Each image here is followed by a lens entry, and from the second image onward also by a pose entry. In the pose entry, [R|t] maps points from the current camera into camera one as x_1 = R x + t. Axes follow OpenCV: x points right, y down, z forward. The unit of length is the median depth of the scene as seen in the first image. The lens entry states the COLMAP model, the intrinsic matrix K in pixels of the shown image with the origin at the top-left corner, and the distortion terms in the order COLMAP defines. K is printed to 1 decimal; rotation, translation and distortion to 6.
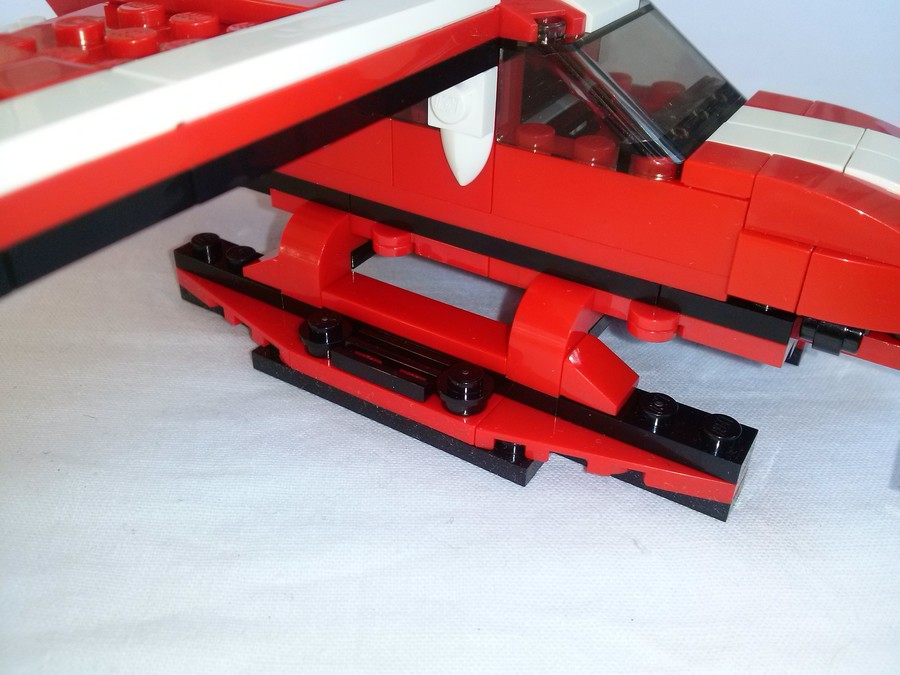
lens RADIAL K [[824.6, 0, 452.4], [0, 824.6, 355.0], [0, 0, 1]] dist [0.086272, -0.363746]
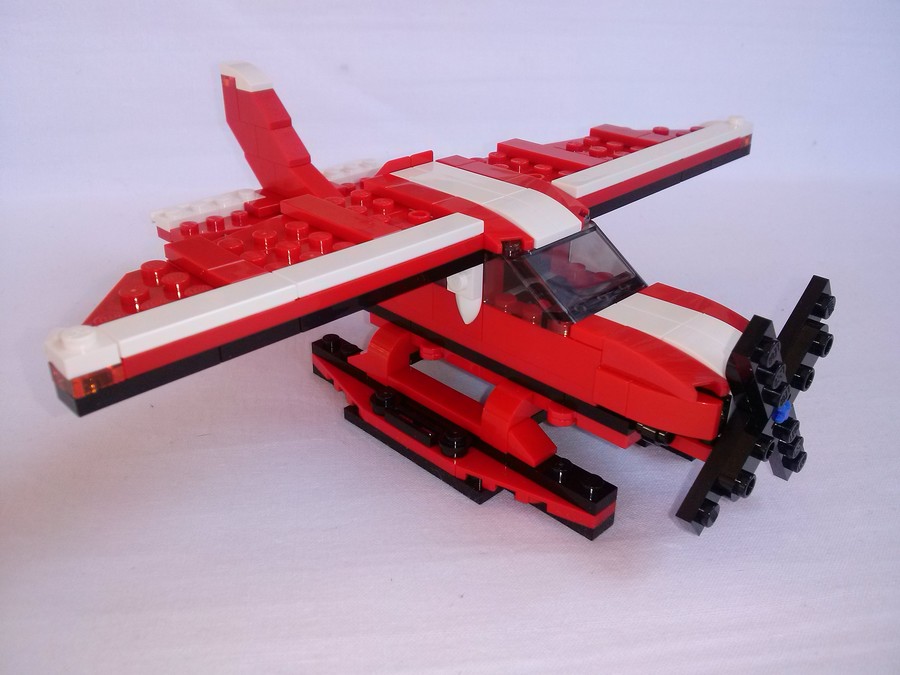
lens RADIAL K [[774.1, 0, 450.0], [0, 774.1, 337.5], [0, 0, 1]] dist [0.077567, -0.213215]
pose [[0.976189, 0.095439, -0.194796, 0.287624], [-0.120949, 0.984940, -0.123552, 0.026442], [0.180071, 0.144171, 0.973031, -0.564107]]
